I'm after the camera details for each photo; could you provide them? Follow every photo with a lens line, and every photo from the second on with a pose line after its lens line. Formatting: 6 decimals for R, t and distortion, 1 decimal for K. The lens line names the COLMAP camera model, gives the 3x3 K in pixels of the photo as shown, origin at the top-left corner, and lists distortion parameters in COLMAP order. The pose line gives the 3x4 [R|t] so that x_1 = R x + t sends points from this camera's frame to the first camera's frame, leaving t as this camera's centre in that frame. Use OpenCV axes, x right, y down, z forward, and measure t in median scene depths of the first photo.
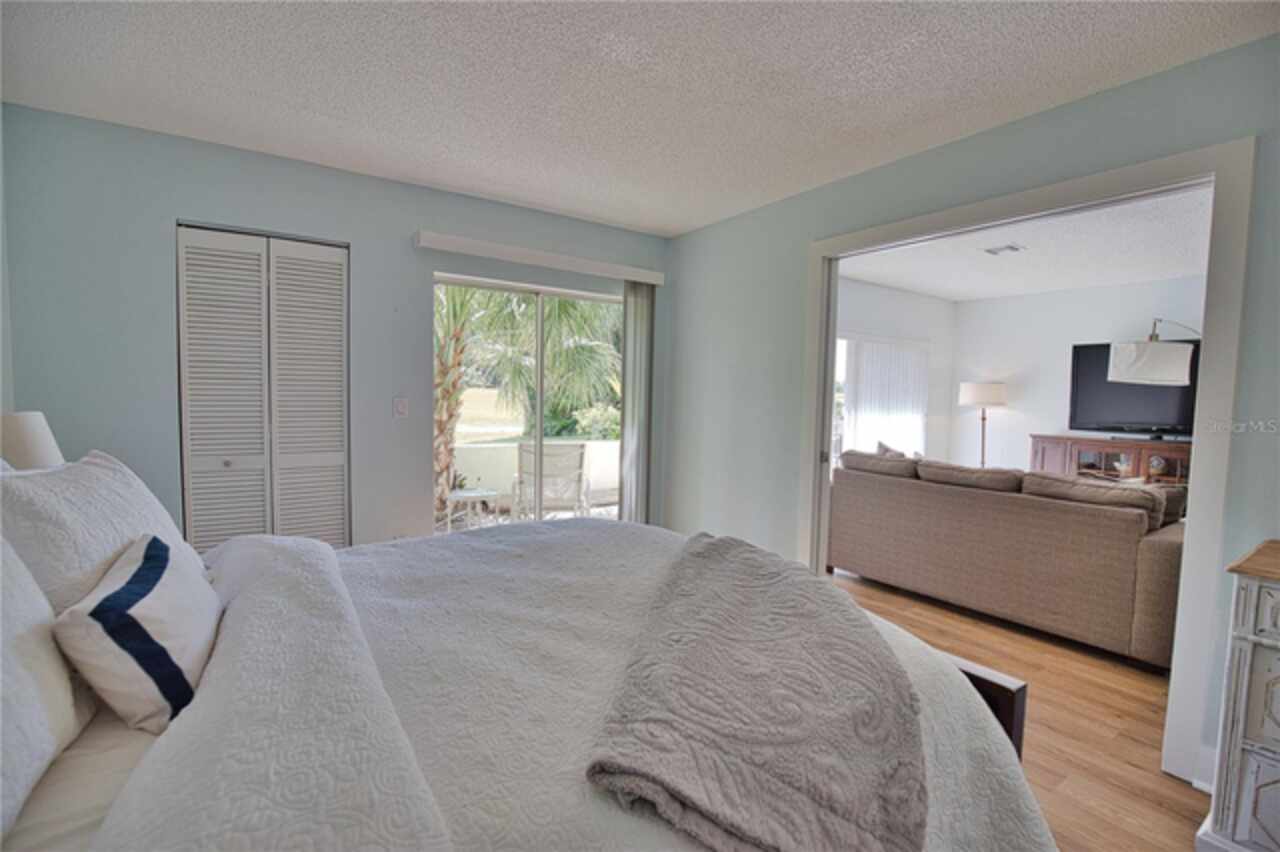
lens RADIAL K [[585.5, 0, 646.8], [0, 585.5, 430.5], [0, 0, 1]] dist [-0.027678, 0.000723]
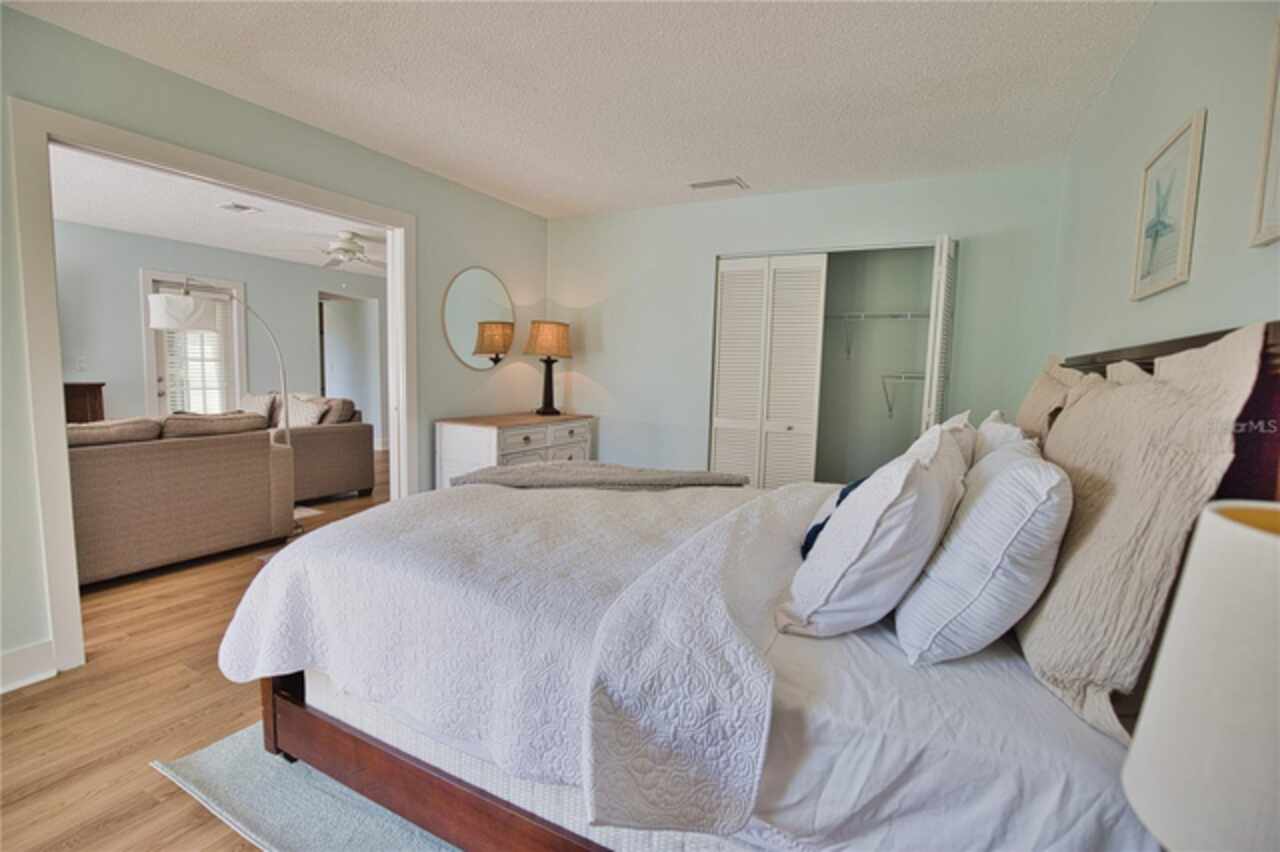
lens RADIAL K [[585.5, 0, 646.8], [0, 585.5, 430.5], [0, 0, 1]] dist [-0.027678, 0.000723]
pose [[-0.479991, -0.140710, 0.865915, -0.644658], [0.009719, 0.986139, 0.165634, -0.066521], [-0.877220, 0.087918, -0.471971, 0.736500]]
